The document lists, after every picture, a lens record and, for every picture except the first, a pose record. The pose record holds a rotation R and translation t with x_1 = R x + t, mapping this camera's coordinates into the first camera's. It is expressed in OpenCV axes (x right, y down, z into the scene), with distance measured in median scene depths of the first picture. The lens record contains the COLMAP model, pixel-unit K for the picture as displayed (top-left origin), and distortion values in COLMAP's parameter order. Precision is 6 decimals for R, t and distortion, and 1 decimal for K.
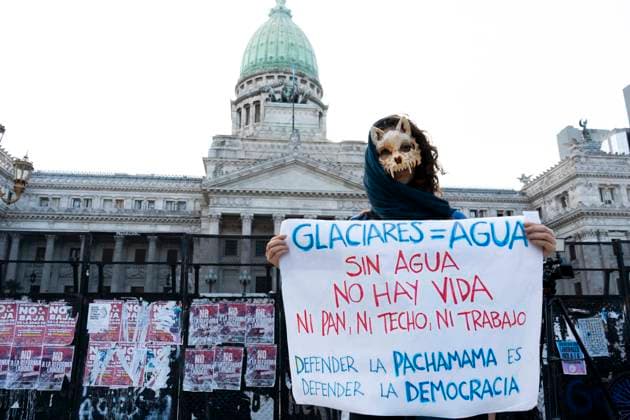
lens RADIAL K [[488.8, 0, 315.0], [0, 488.8, 210.0], [0, 0, 1]] dist [-0.013899, -0.002440]
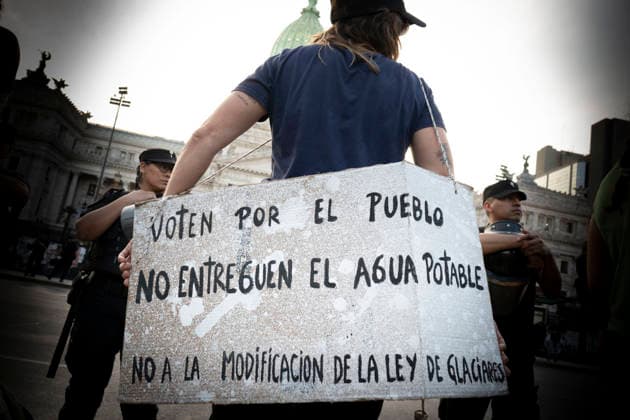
lens RADIAL K [[444.7, 0, 315.0], [0, 444.7, 210.0], [0, 0, 1]] dist [-0.000391, 0.000119]
pose [[0.985030, 0.172040, -0.010878, 0.055068], [-0.170567, 0.981846, 0.082982, -0.050133], [0.024957, -0.079884, 0.996492, -0.176743]]
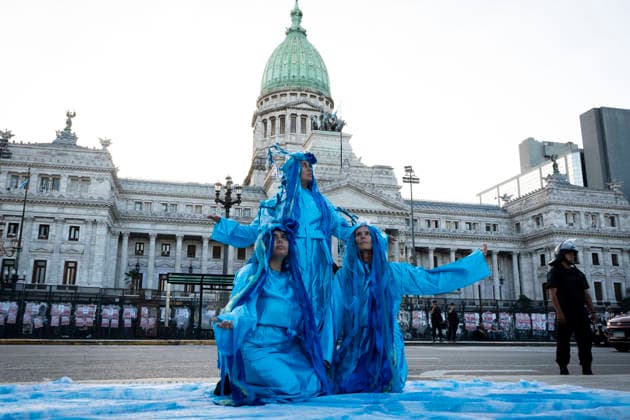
lens RADIAL K [[488.8, 0, 315.0], [0, 488.8, 210.0], [0, 0, 1]] dist [-0.013899, -0.002440]
pose [[0.994757, 0.042544, 0.092999, -0.201967], [-0.045963, 0.998332, 0.034936, -0.061223], [-0.091358, -0.039027, 0.995053, -0.242620]]
